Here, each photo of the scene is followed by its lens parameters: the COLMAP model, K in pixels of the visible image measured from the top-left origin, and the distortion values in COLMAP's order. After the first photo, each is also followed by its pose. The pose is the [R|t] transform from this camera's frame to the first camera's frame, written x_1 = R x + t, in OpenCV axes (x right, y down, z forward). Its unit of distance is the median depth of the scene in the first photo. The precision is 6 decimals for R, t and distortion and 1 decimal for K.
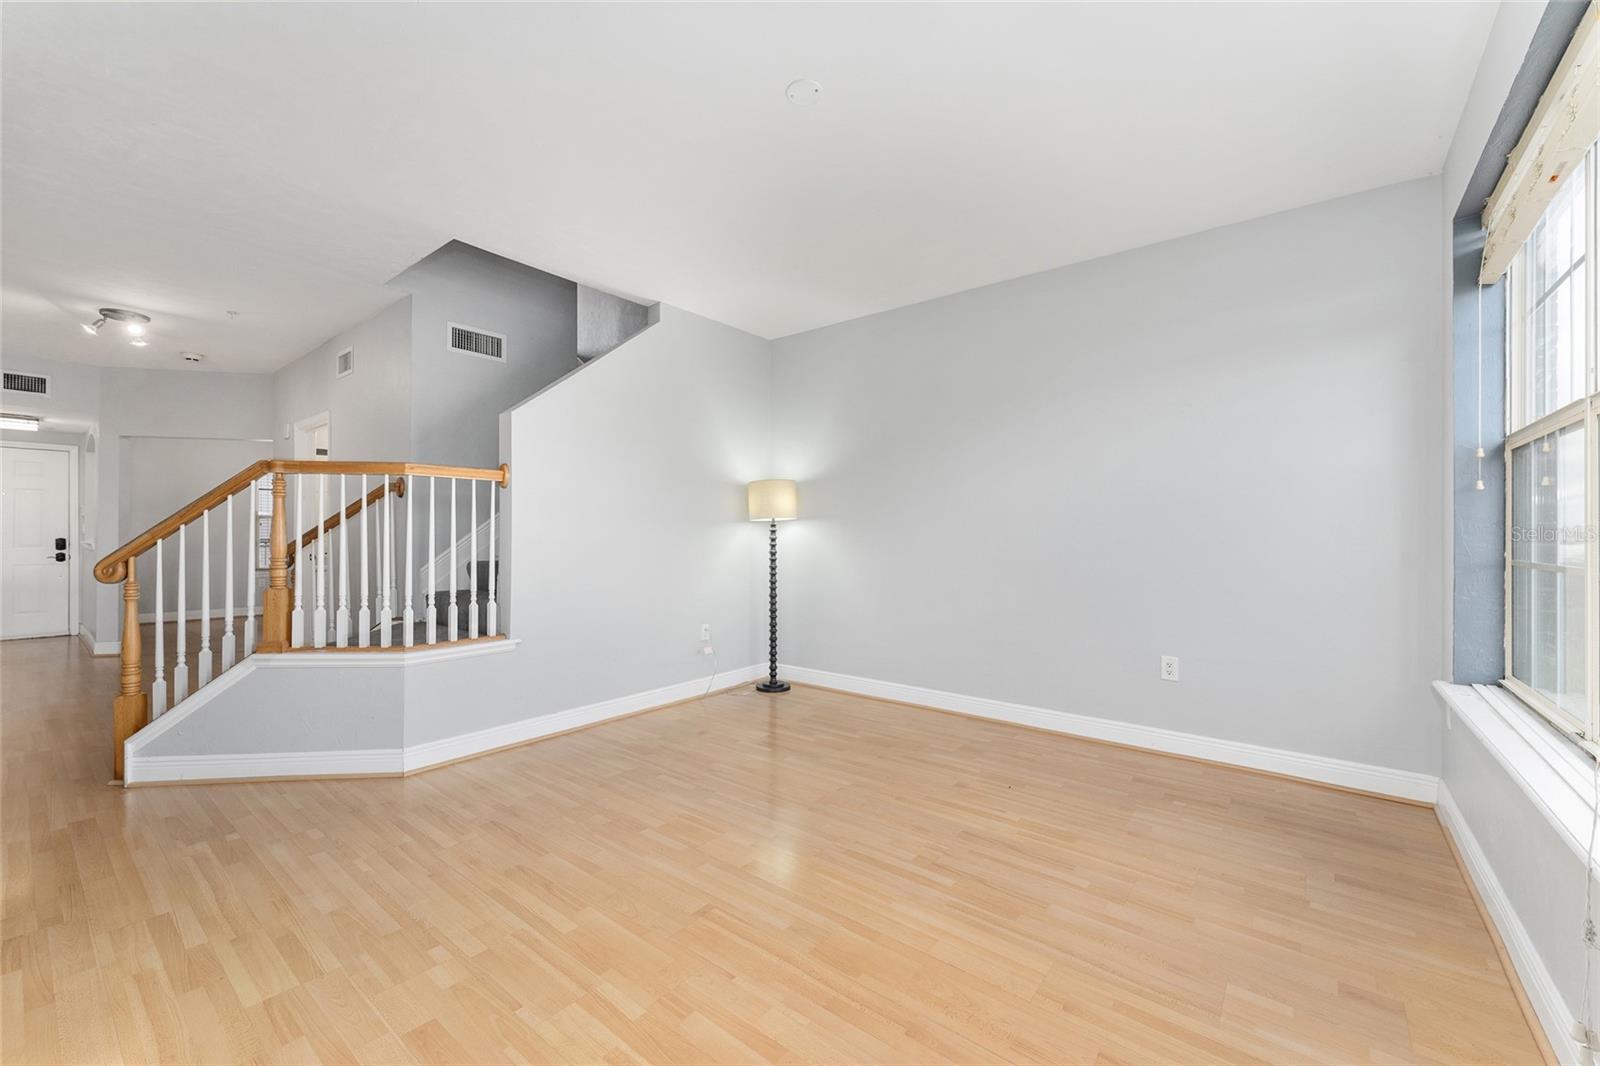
lens RADIAL K [[617.7, 0, 838.2], [0, 617.7, 536.5], [0, 0, 1]] dist [-0.025969, -0.000253]
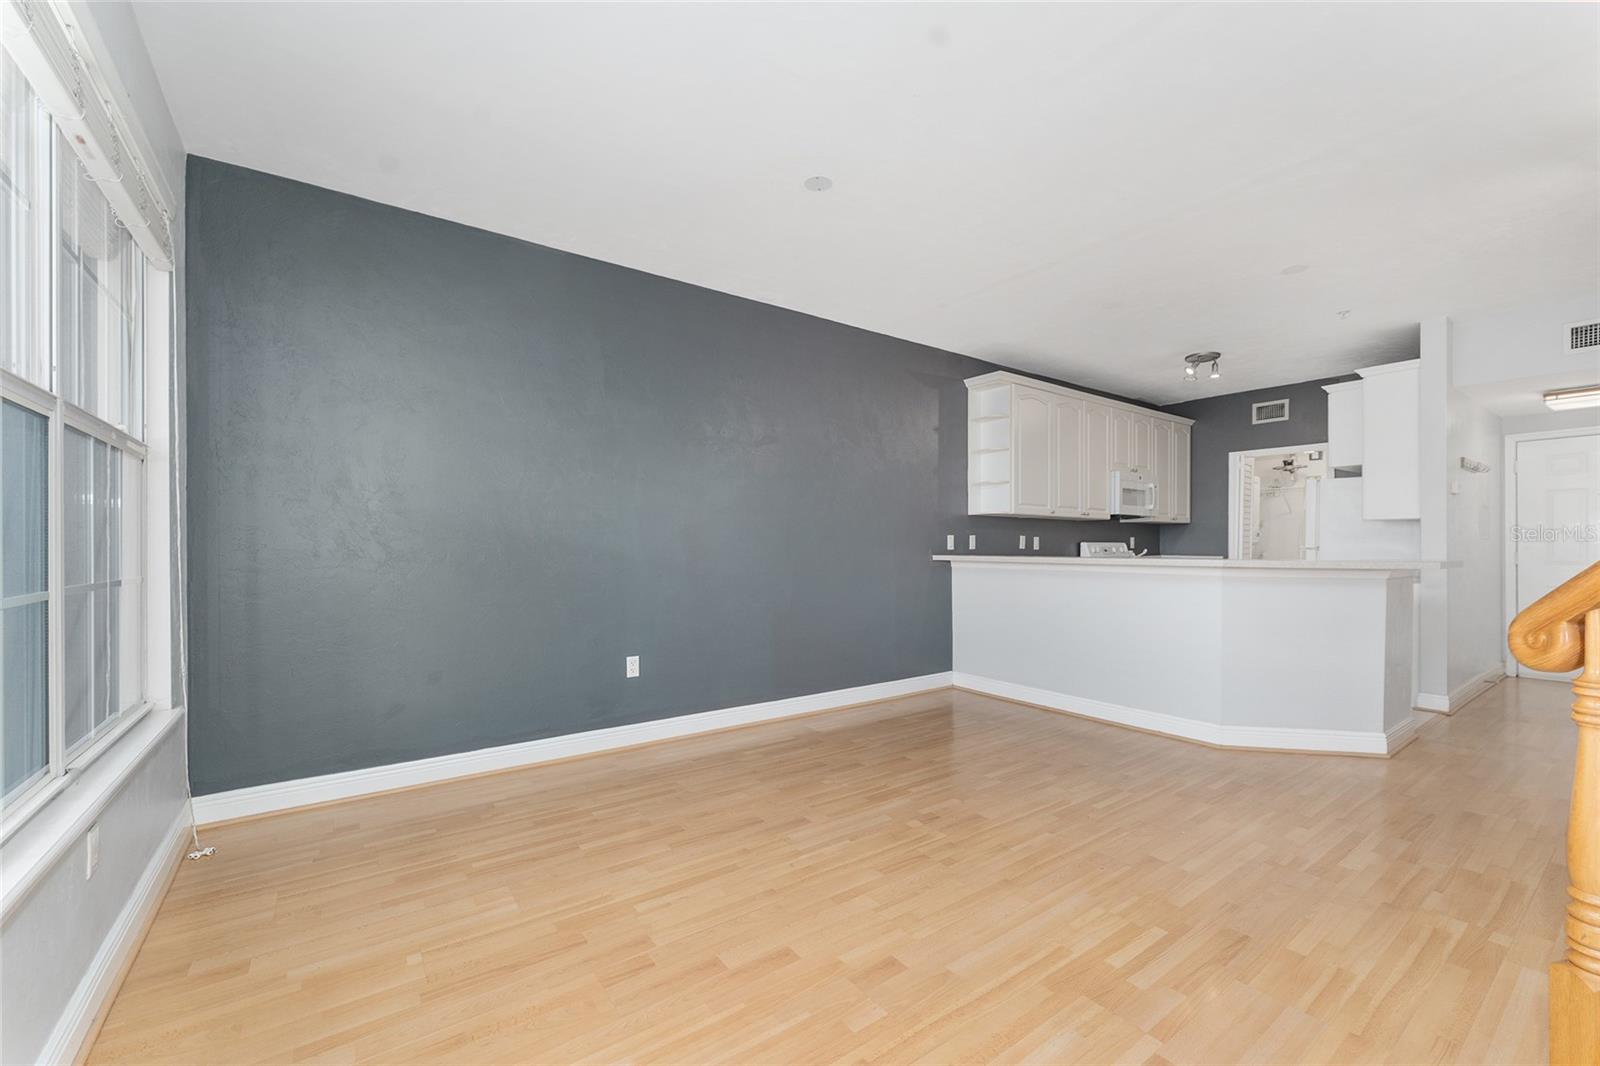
lens RADIAL K [[648.3, 0, 801.2], [0, 648.3, 545.8], [0, 0, 1]] dist [0.000098, -0.000003]
pose [[-0.327880, -0.005465, -0.944703, -0.607883], [-0.000598, 0.999984, -0.005577, -0.002960], [0.944719, -0.001264, -0.327878, 0.628639]]
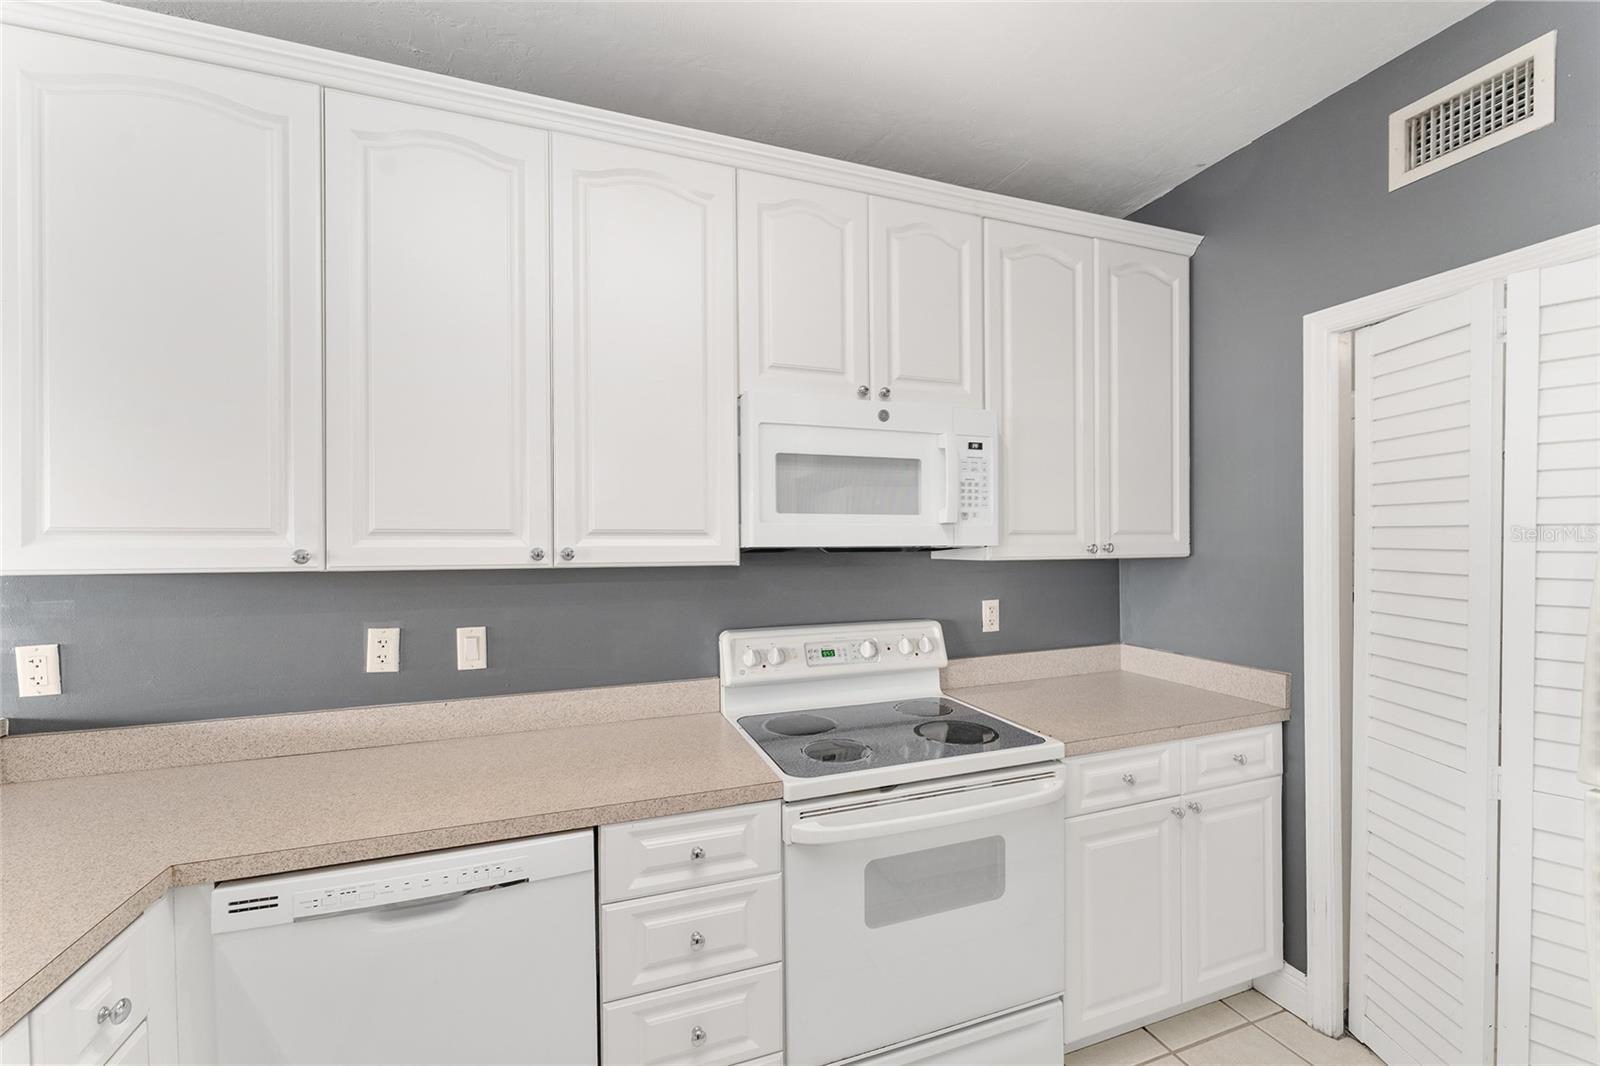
lens RADIAL K [[643.7, 0, 801.8], [0, 643.7, 544.1], [0, 0, 1]] dist [0.001607, 0.000267]
pose [[-0.576420, 0.002261, -0.817151, -2.477038], [0.007311, 0.999970, -0.002391, -0.119339], [0.817121, -0.007352, -0.576419, 1.278673]]
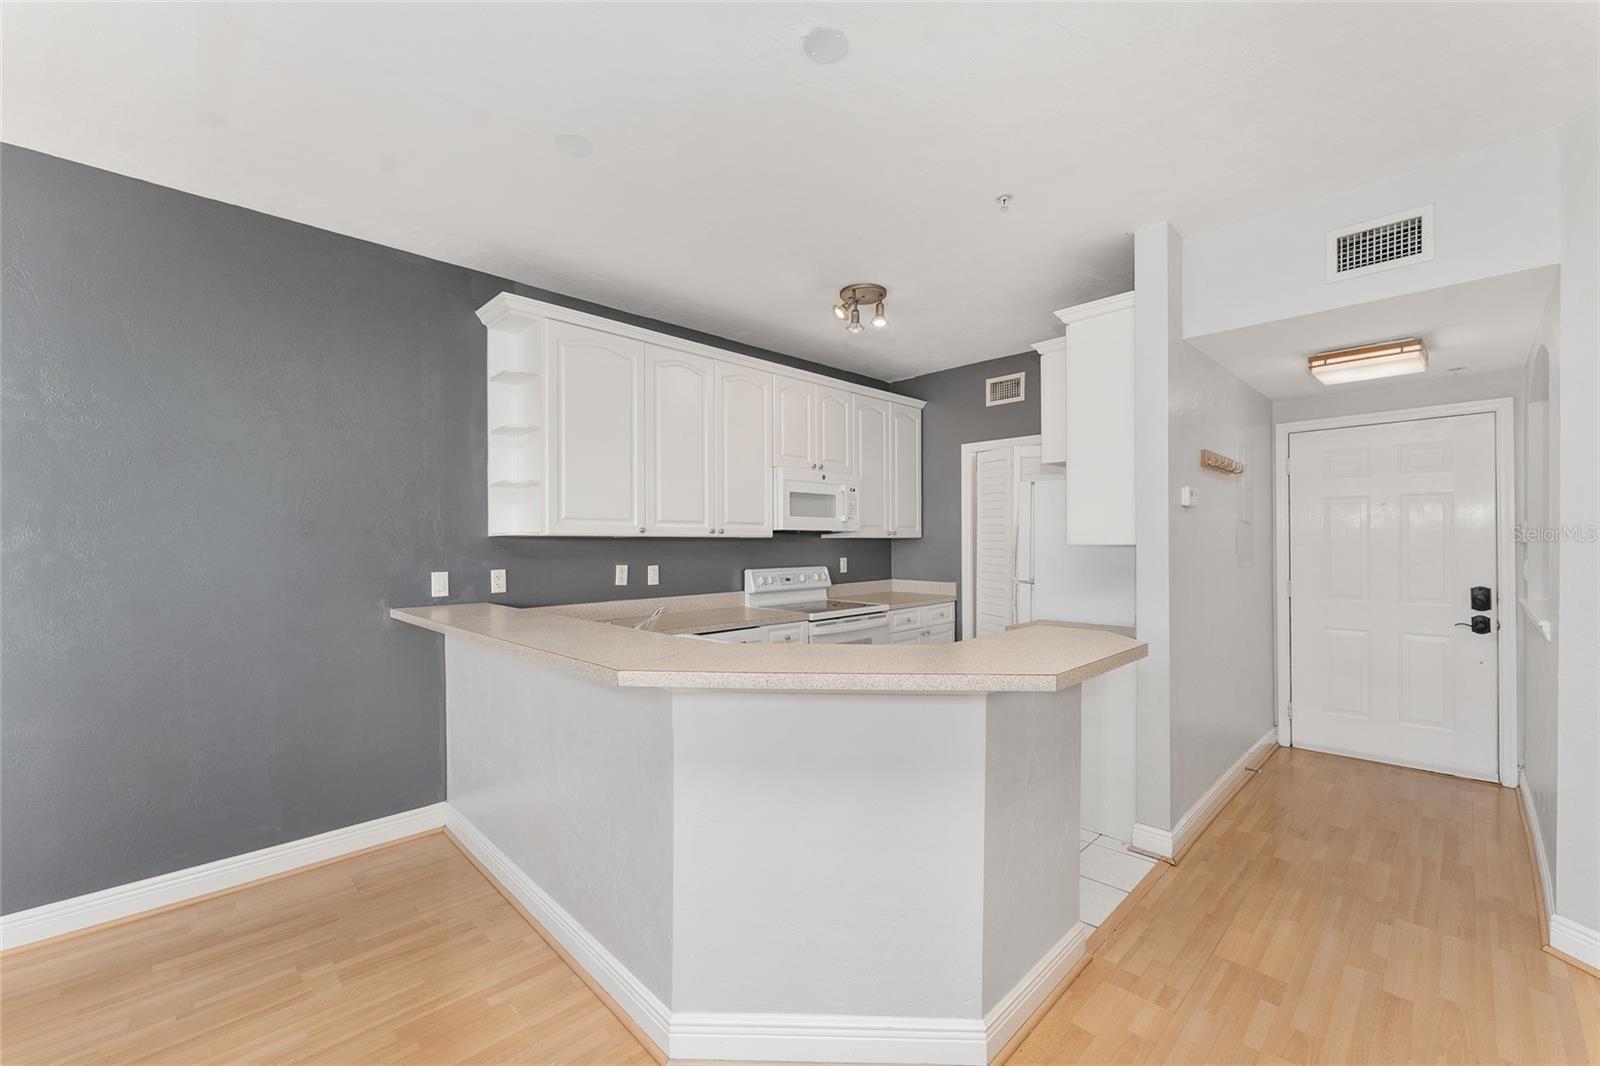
lens RADIAL K [[643.7, 0, 801.8], [0, 643.7, 544.1], [0, 0, 1]] dist [0.001607, 0.000267]
pose [[-0.187496, -0.000439, -0.982265, -1.530703], [0.007011, 0.999974, -0.001785, -0.083787], [0.982240, -0.007222, -0.187488, 1.220235]]
